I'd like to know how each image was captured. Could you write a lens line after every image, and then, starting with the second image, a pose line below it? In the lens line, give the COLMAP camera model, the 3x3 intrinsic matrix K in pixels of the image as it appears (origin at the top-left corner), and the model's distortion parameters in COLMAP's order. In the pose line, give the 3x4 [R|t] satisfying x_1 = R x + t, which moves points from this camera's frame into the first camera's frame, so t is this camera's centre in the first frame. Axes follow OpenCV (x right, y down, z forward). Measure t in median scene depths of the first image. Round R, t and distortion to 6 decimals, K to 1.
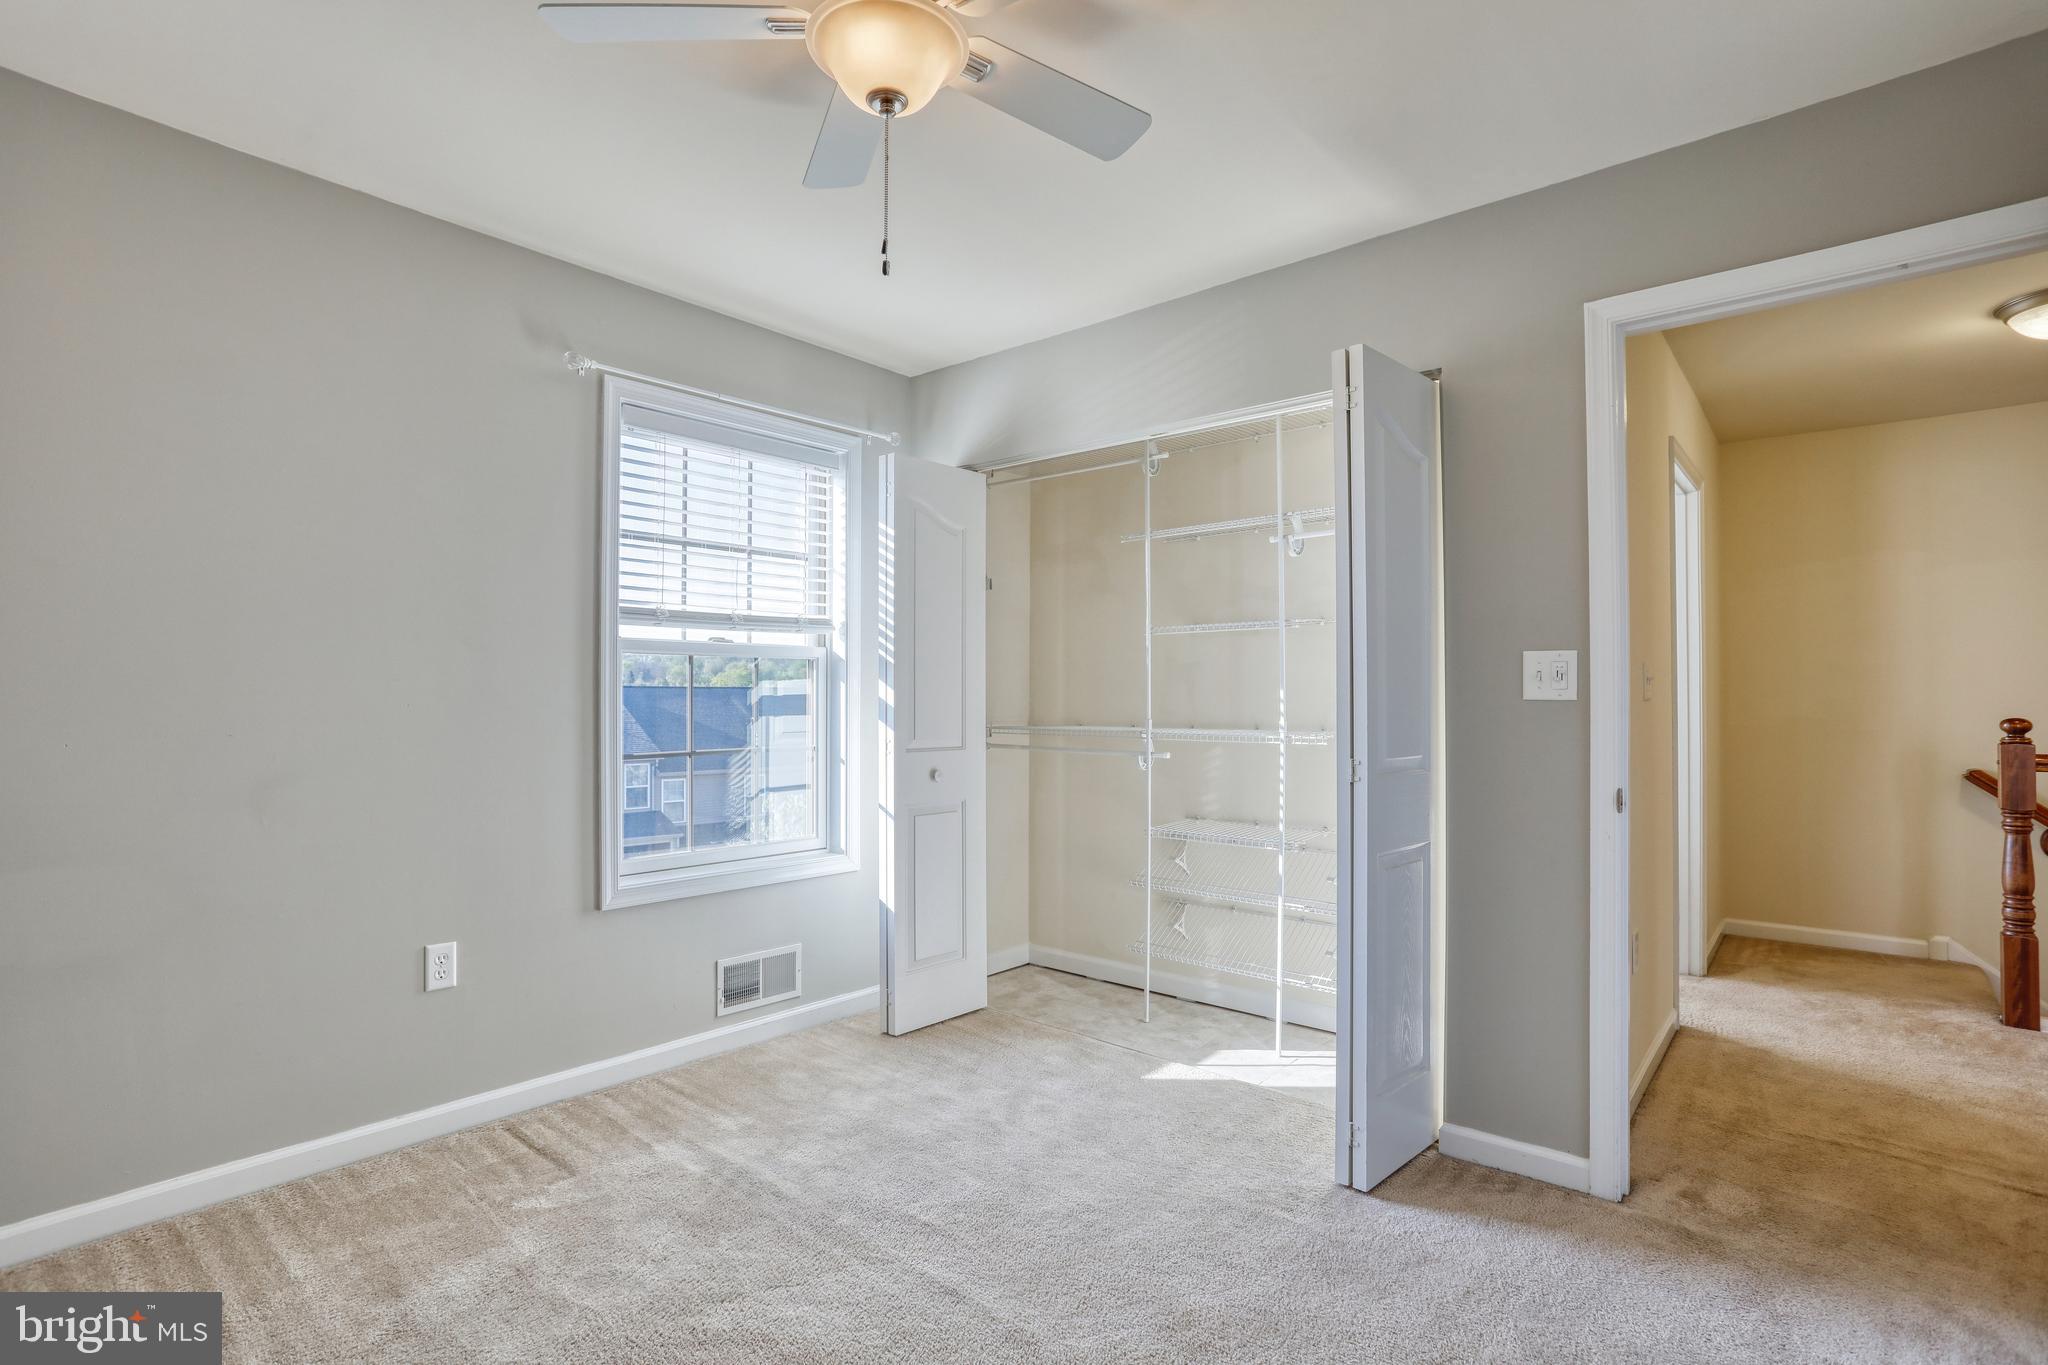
lens RADIAL K [[984.1, 0, 1034.5], [0, 984.1, 678.6], [0, 0, 1]] dist [-0.048757, 0.030563]
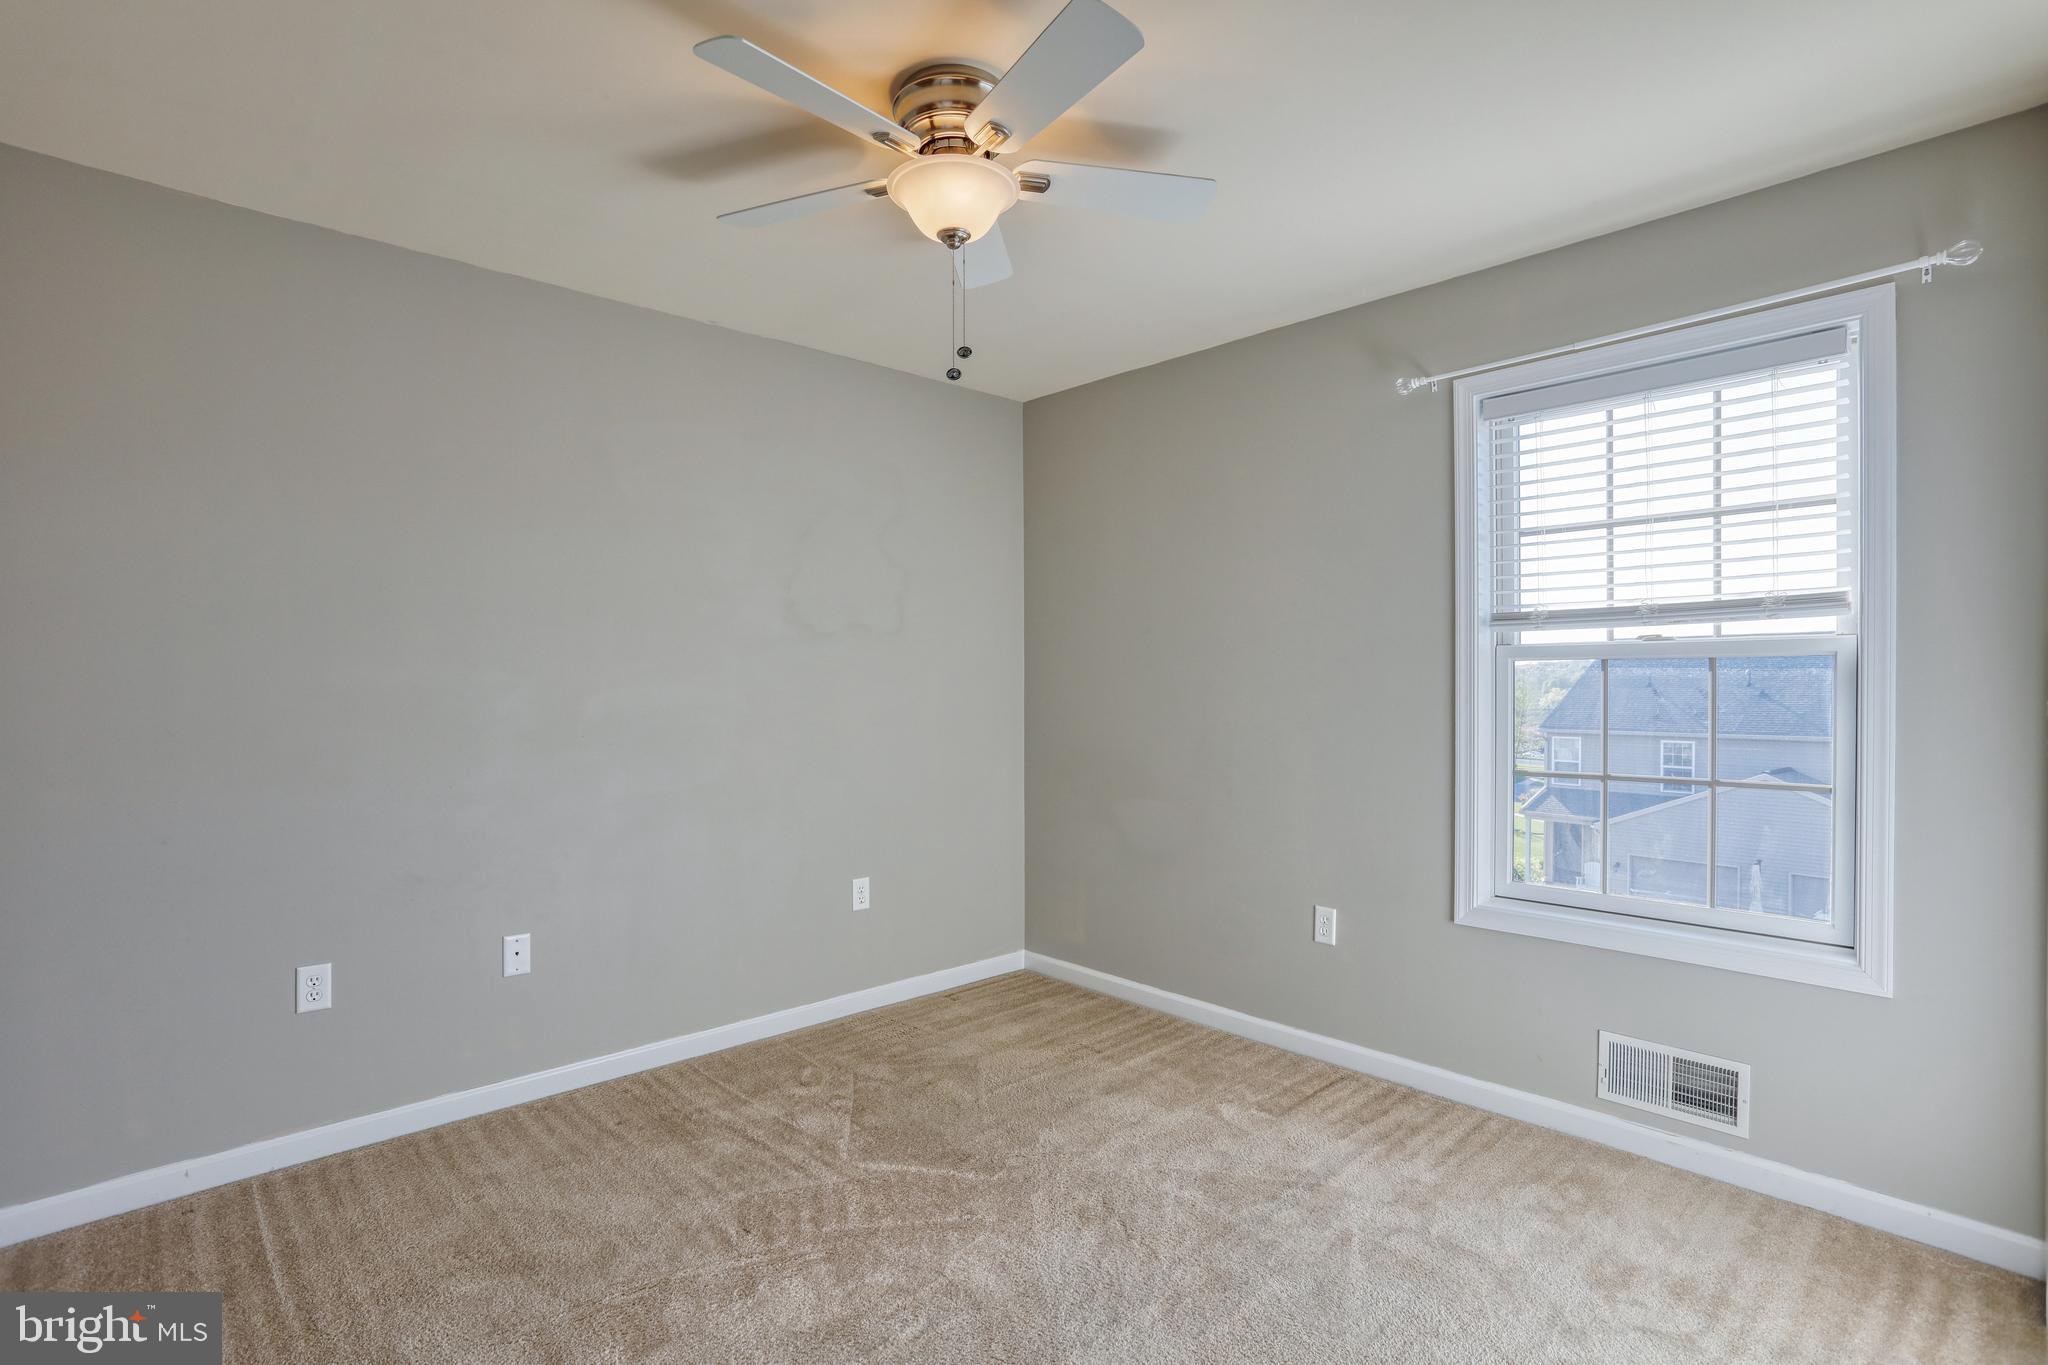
lens RADIAL K [[968.6, 0, 1012.5], [0, 968.6, 711.6], [0, 0, 1]] dist [-0.043239, 0.000782]
pose [[-0.099947, 0.018378, -0.994823, 0.592851], [0.014654, 0.999748, 0.016997, -0.001139], [0.994885, -0.012880, -0.100192, 0.680146]]
